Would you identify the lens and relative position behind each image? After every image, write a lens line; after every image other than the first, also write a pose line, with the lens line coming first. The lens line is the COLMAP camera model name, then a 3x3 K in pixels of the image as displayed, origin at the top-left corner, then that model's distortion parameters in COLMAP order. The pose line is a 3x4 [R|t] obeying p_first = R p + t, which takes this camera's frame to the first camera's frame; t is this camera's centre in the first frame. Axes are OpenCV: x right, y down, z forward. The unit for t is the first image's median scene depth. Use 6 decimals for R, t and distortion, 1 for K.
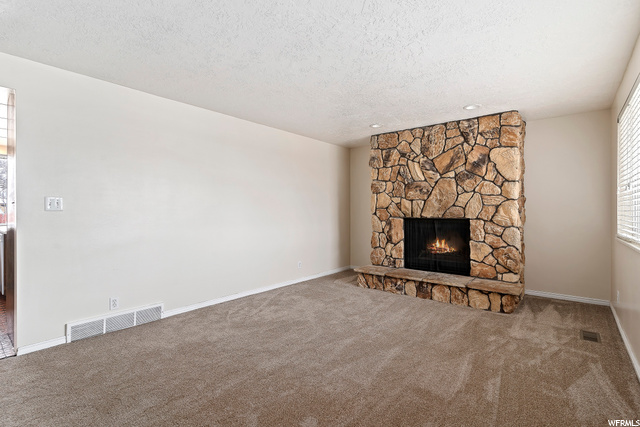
lens RADIAL K [[307.6, 0, 321.9], [0, 307.6, 210.8], [0, 0, 1]] dist [-0.000046, 0.000366]
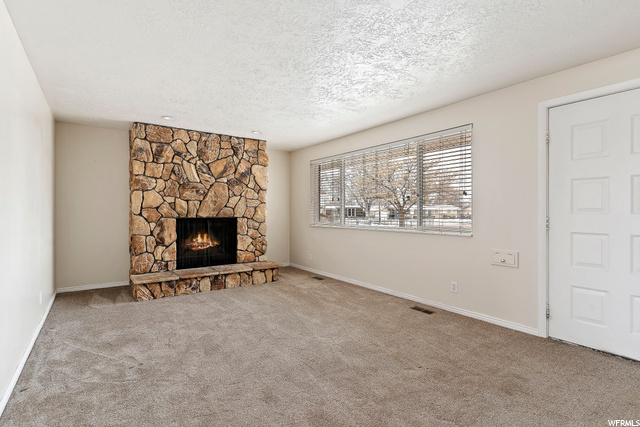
lens RADIAL K [[307.6, 0, 322.0], [0, 307.6, 212.5], [0, 0, 1]] dist [-0.000046, 0.000366]
pose [[0.252958, -0.004553, 0.967467, -0.617245], [-0.000410, 0.999988, 0.004813, 0.000142], [-0.967477, -0.001614, 0.252953, 0.339862]]
